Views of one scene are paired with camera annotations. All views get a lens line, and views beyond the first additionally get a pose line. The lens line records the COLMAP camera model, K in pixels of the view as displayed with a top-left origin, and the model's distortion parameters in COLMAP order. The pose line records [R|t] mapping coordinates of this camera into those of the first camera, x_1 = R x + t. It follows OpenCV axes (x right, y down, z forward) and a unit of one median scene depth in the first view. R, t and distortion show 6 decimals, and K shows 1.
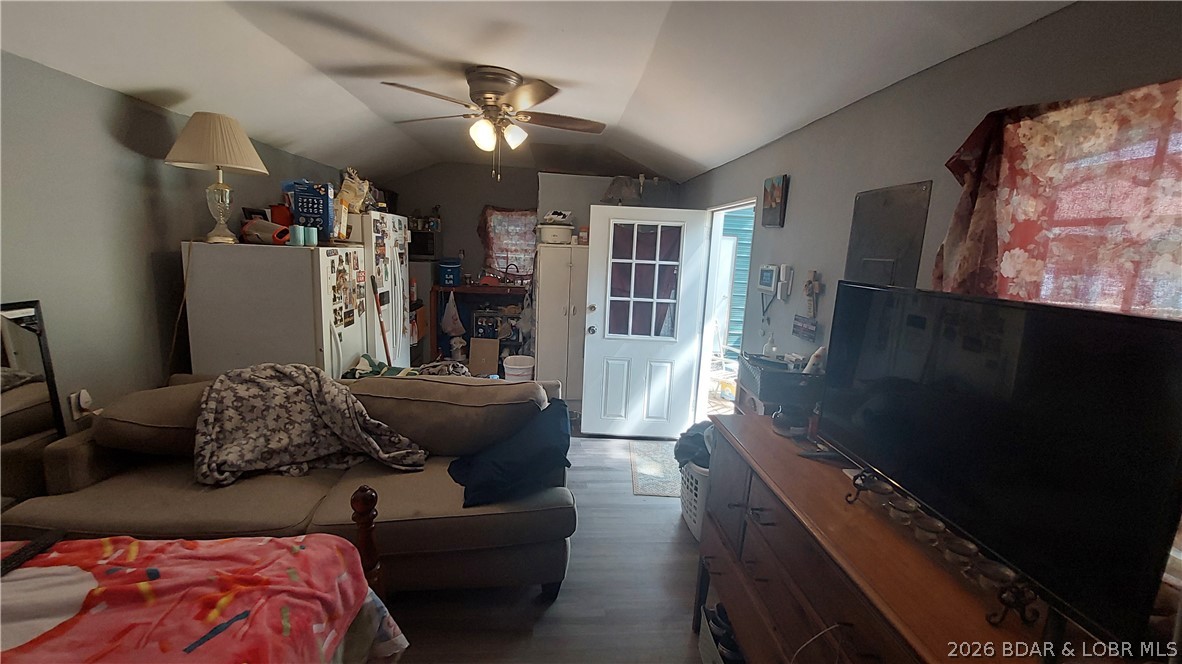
lens RADIAL K [[466.2, 0, 591.7], [0, 466.2, 329.1], [0, 0, 1]] dist [-0.017789, 0.000029]
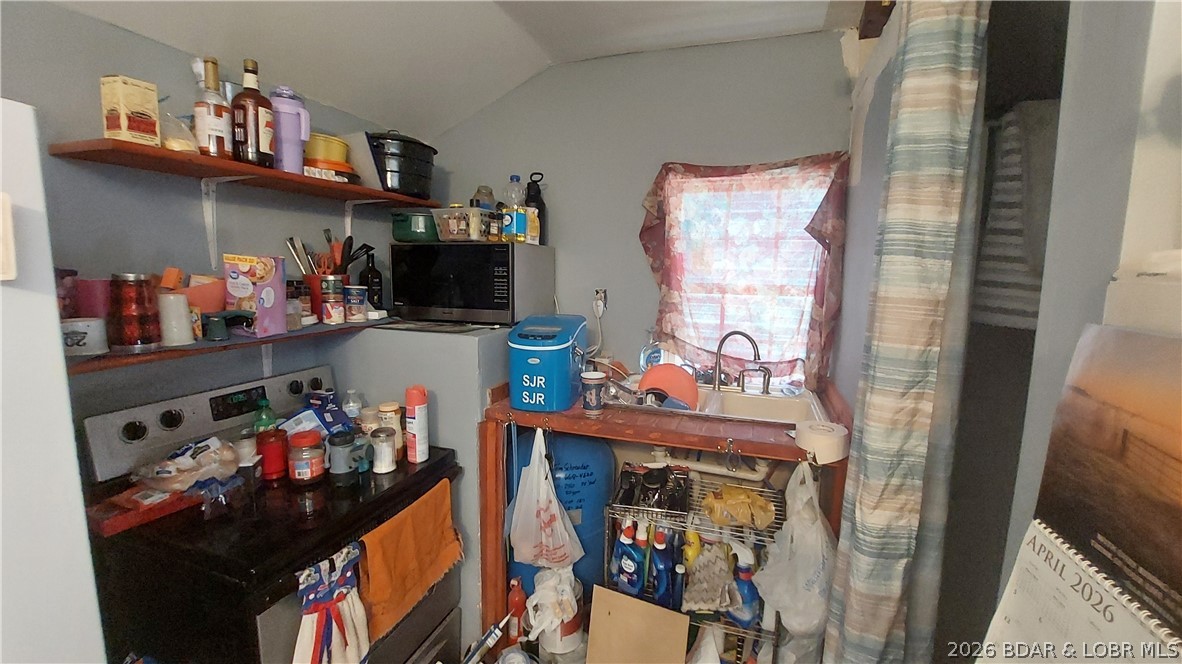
lens RADIAL K [[466.2, 0, 591.7], [0, 466.2, 329.1], [0, 0, 1]] dist [-0.017789, 0.000029]
pose [[0.907969, 0.015985, -0.418732, -0.128577], [-0.041571, 0.997779, -0.052051, -0.121050], [0.416969, 0.064668, 0.906617, 0.666498]]
